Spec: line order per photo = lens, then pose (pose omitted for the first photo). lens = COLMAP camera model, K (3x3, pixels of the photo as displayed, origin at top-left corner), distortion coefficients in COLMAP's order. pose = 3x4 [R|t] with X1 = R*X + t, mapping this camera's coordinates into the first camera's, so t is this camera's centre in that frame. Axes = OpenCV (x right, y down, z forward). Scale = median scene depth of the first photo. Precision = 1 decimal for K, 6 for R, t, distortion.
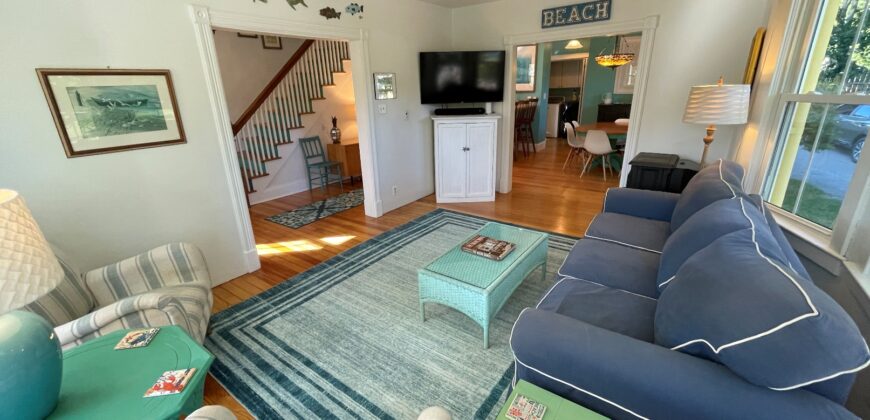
lens RADIAL K [[356.0, 0, 437.2], [0, 356.0, 207.7], [0, 0, 1]] dist [0.001087, 0.000153]
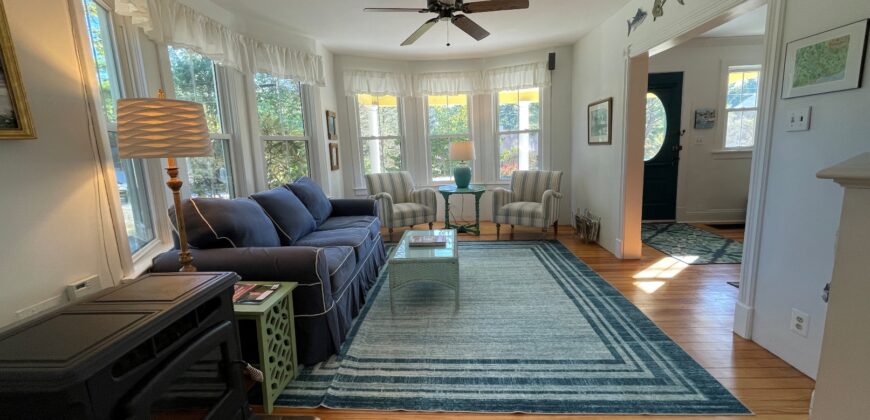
lens RADIAL K [[356.0, 0, 435.3], [0, 356.0, 205.5], [0, 0, 1]] dist [0.001087, 0.000153]
pose [[-0.827588, 0.150181, -0.540873, 0.475174], [-0.123854, 0.890946, 0.436893, -0.330932], [0.547501, 0.428557, -0.718736, 1.144486]]
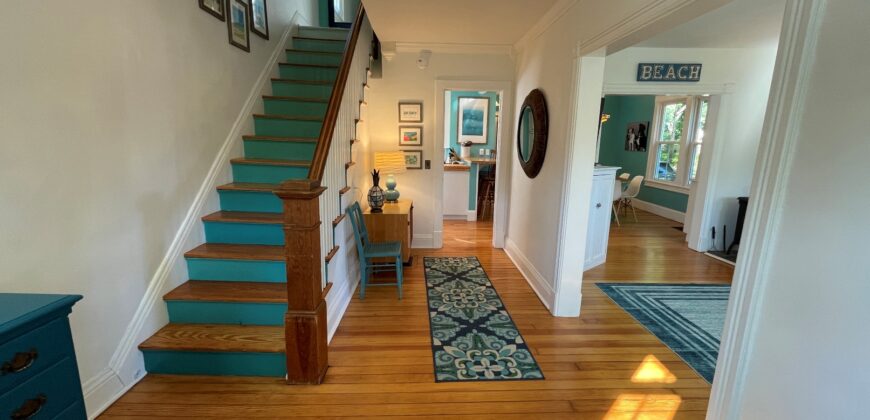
lens RADIAL K [[356.0, 0, 437.2], [0, 356.0, 206.8], [0, 0, 1]] dist [0.001087, 0.000153]
pose [[0.789150, -0.071551, 0.610019, -0.830309], [0.161719, 0.982351, -0.093983, -0.164849], [-0.592529, 0.172818, 0.786793, 0.648844]]
